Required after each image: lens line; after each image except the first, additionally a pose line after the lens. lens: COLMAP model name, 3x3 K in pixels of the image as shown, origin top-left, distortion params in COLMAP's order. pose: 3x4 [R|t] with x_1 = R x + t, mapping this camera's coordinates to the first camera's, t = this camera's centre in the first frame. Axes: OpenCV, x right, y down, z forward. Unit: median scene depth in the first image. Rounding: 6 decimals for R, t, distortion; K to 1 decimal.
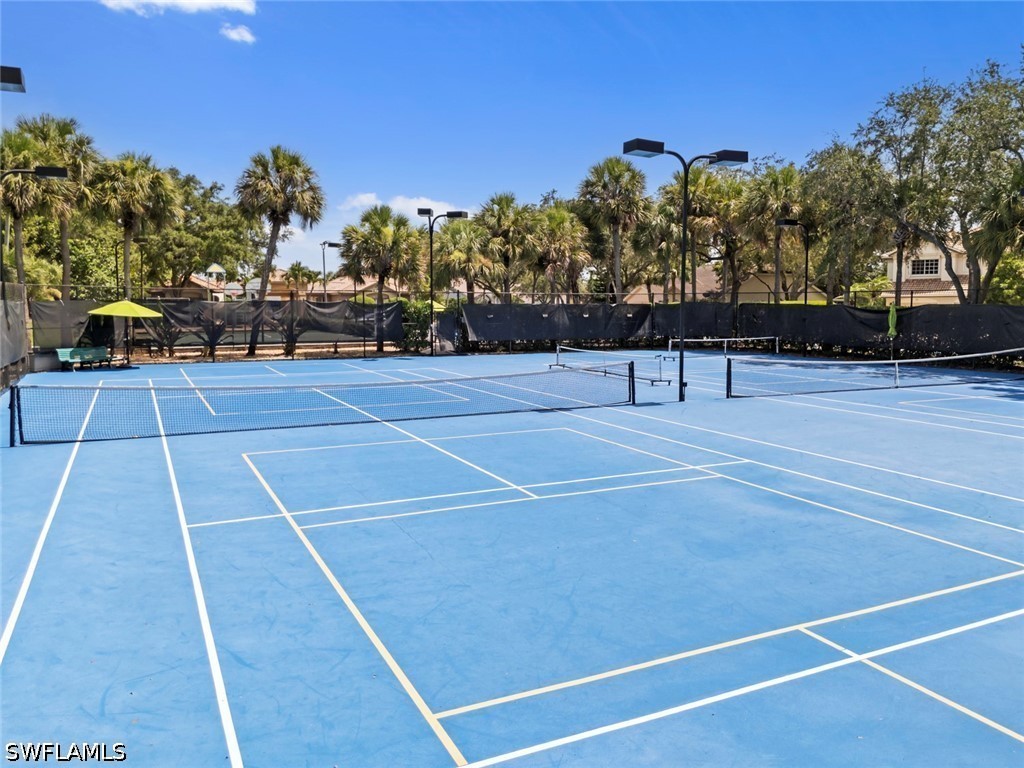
lens RADIAL K [[766.5, 0, 512.0], [0, 766.5, 384.0], [0, 0, 1]] dist [0.004329, 0.001701]
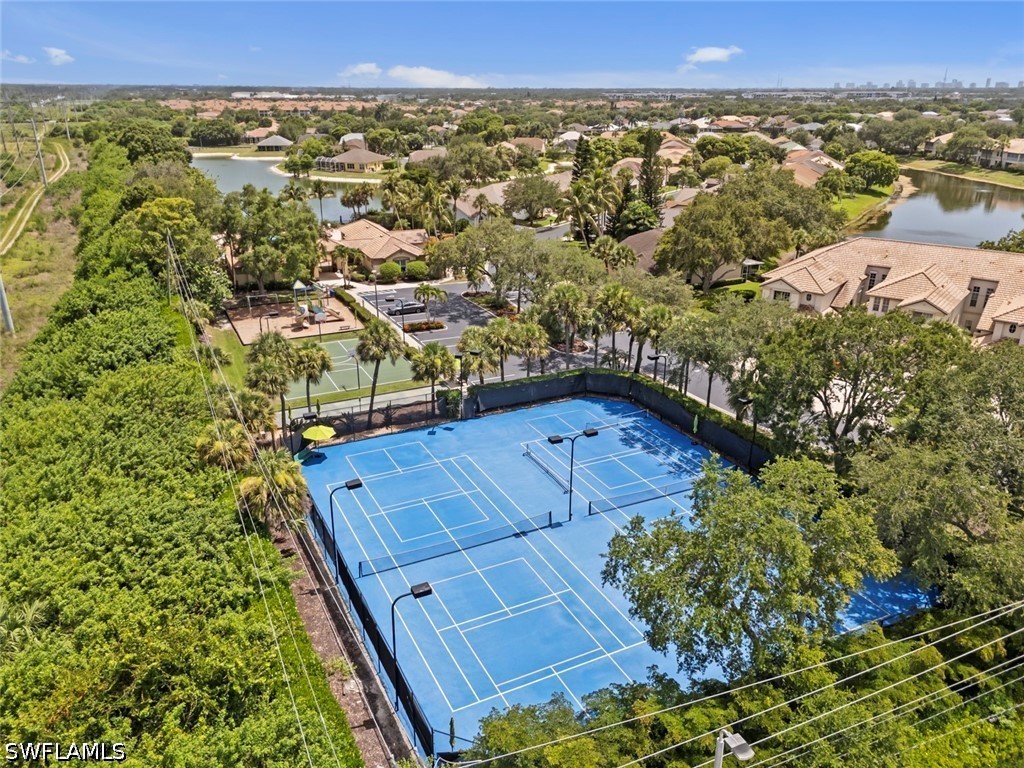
lens RADIAL K [[766.5, 0, 512.0], [0, 766.5, 384.0], [0, 0, 1]] dist [0.004329, 0.001701]
pose [[0.999908, 0.003893, 0.013030, -0.011544], [-0.007242, 0.963416, 0.267912, -1.092586], [-0.011511, -0.267981, 0.963355, -1.352024]]
